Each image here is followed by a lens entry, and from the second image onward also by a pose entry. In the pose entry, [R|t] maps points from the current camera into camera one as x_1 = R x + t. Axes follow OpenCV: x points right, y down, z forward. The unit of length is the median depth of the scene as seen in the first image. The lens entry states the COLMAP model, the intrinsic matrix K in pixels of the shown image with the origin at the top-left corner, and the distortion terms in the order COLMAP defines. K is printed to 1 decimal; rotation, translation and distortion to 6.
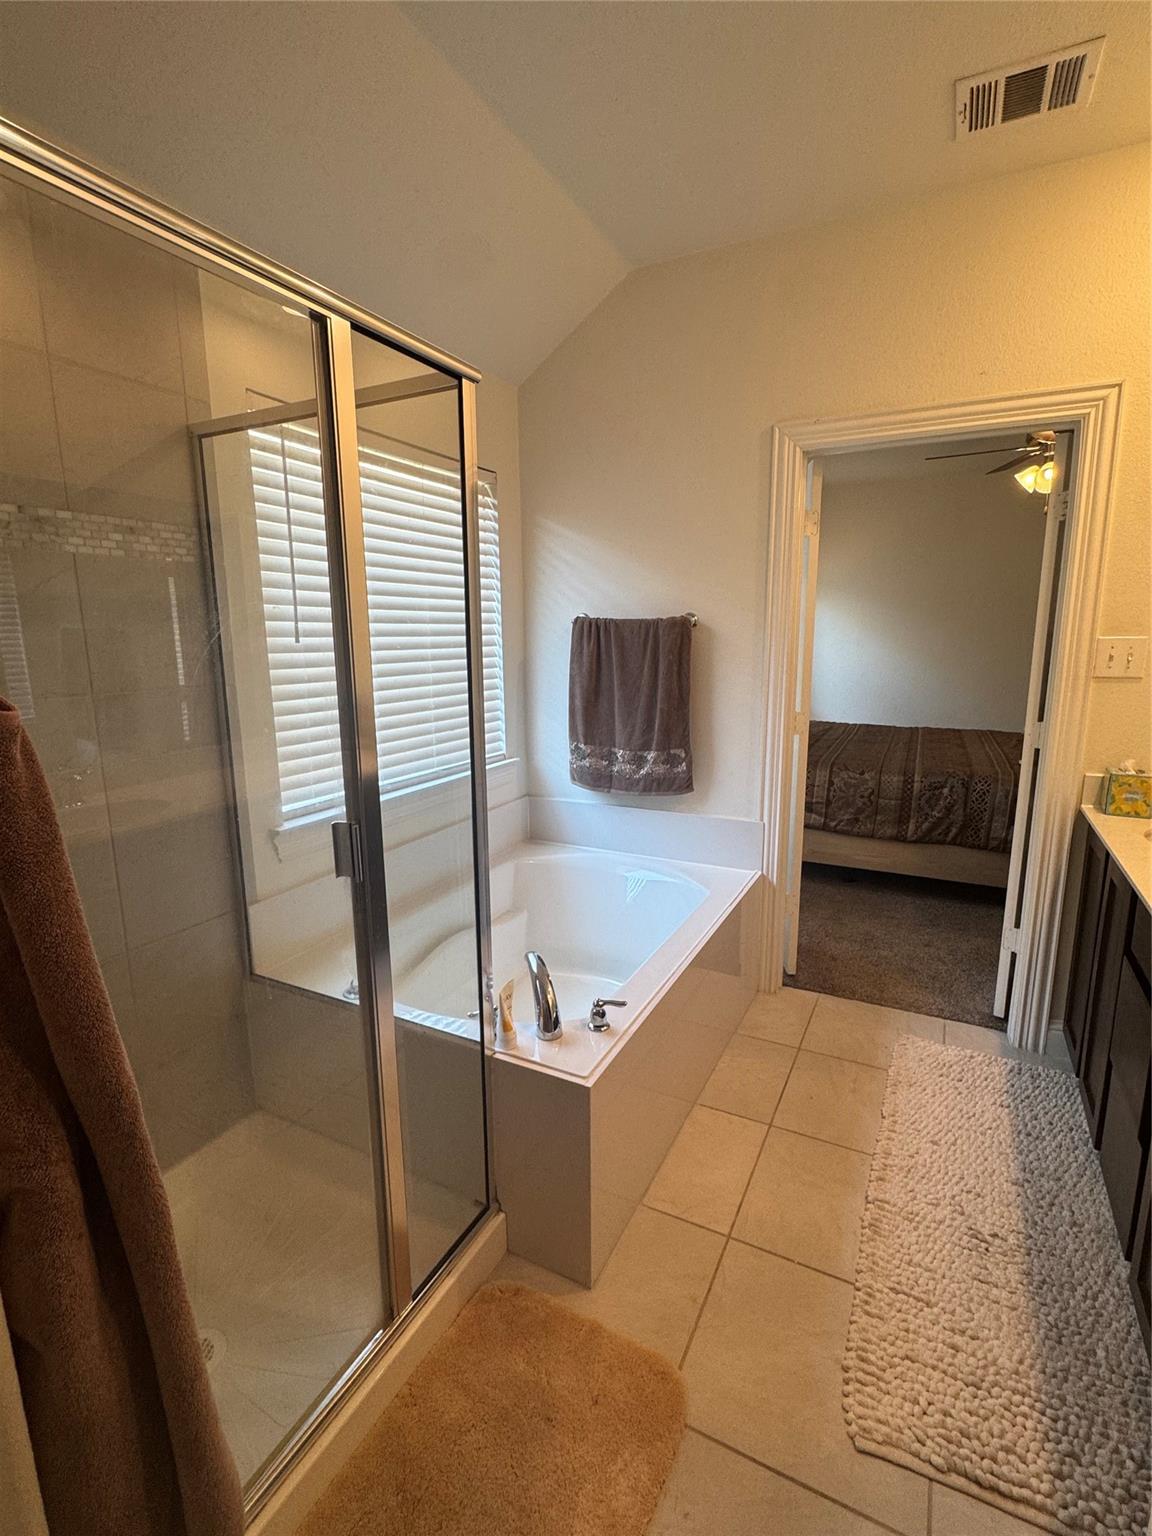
lens RADIAL K [[730.2, 0, 576.0], [0, 730.2, 768.0], [0, 0, 1]] dist [-0.004252, 0.000603]
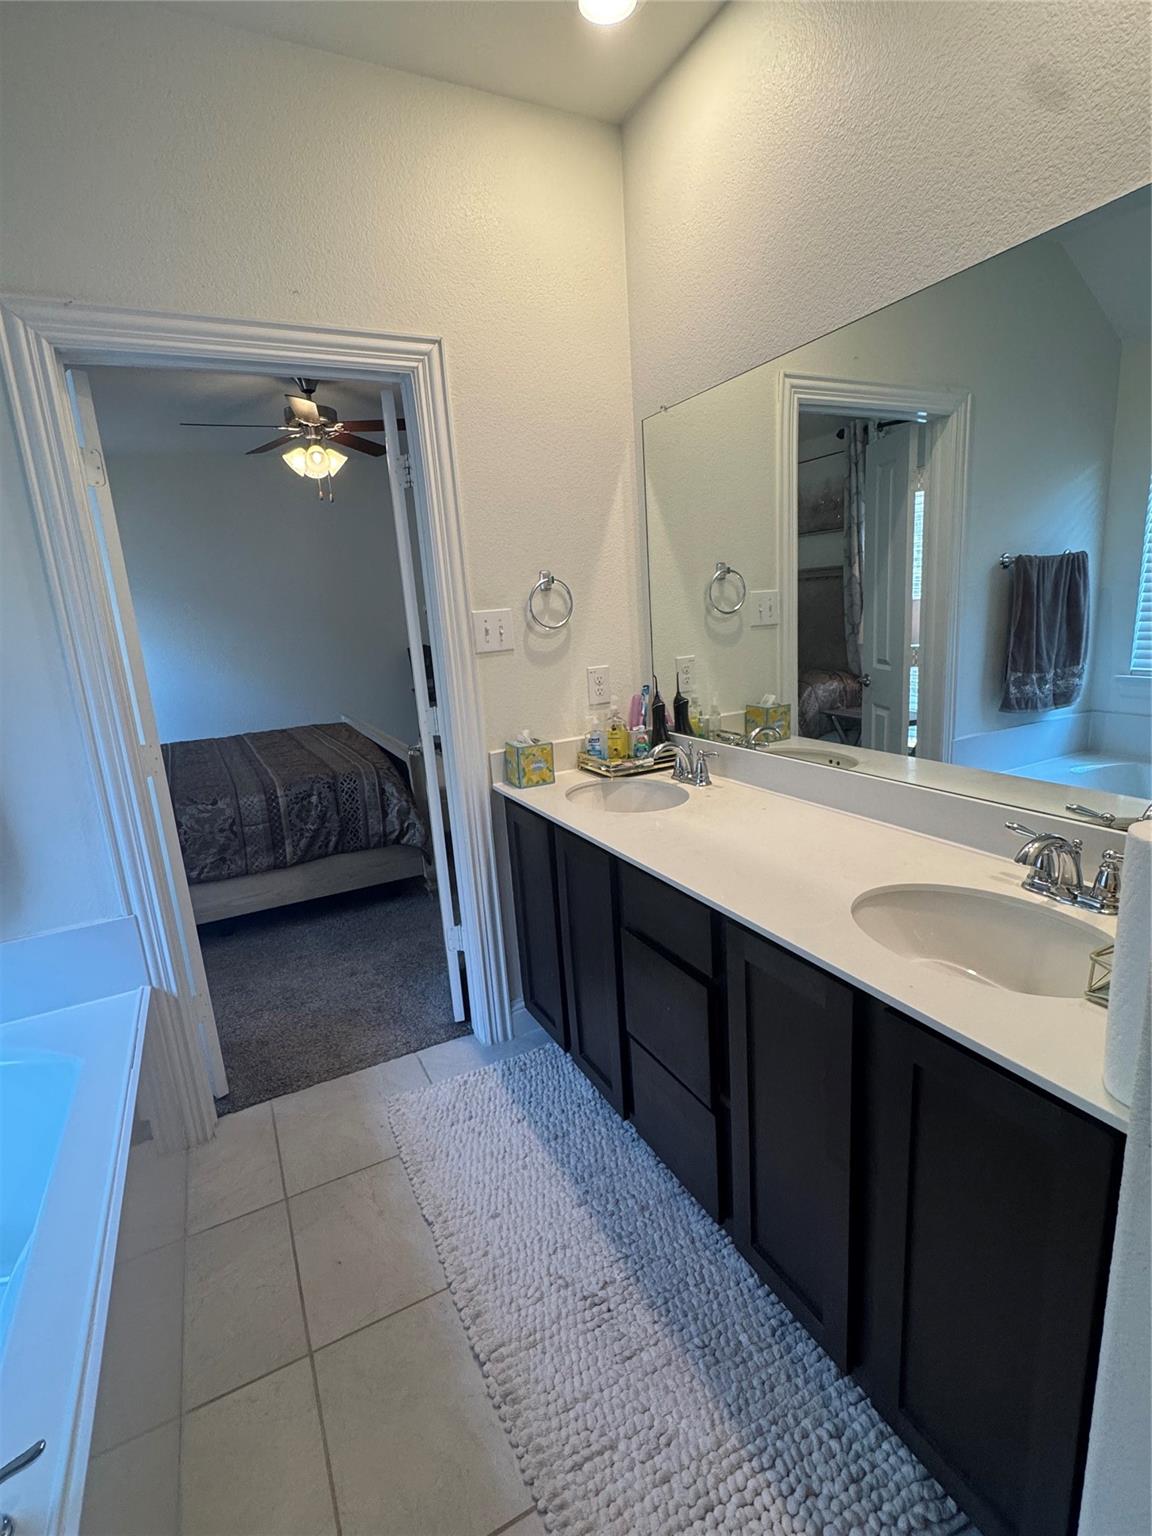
lens RADIAL K [[730.2, 0, 576.0], [0, 730.2, 768.0], [0, 0, 1]] dist [-0.004252, 0.000603]
pose [[0.583249, -0.211177, 0.784363, -0.002473], [0.213947, 0.971457, 0.102459, -0.042704], [-0.783612, 0.108053, 0.611782, 0.287372]]
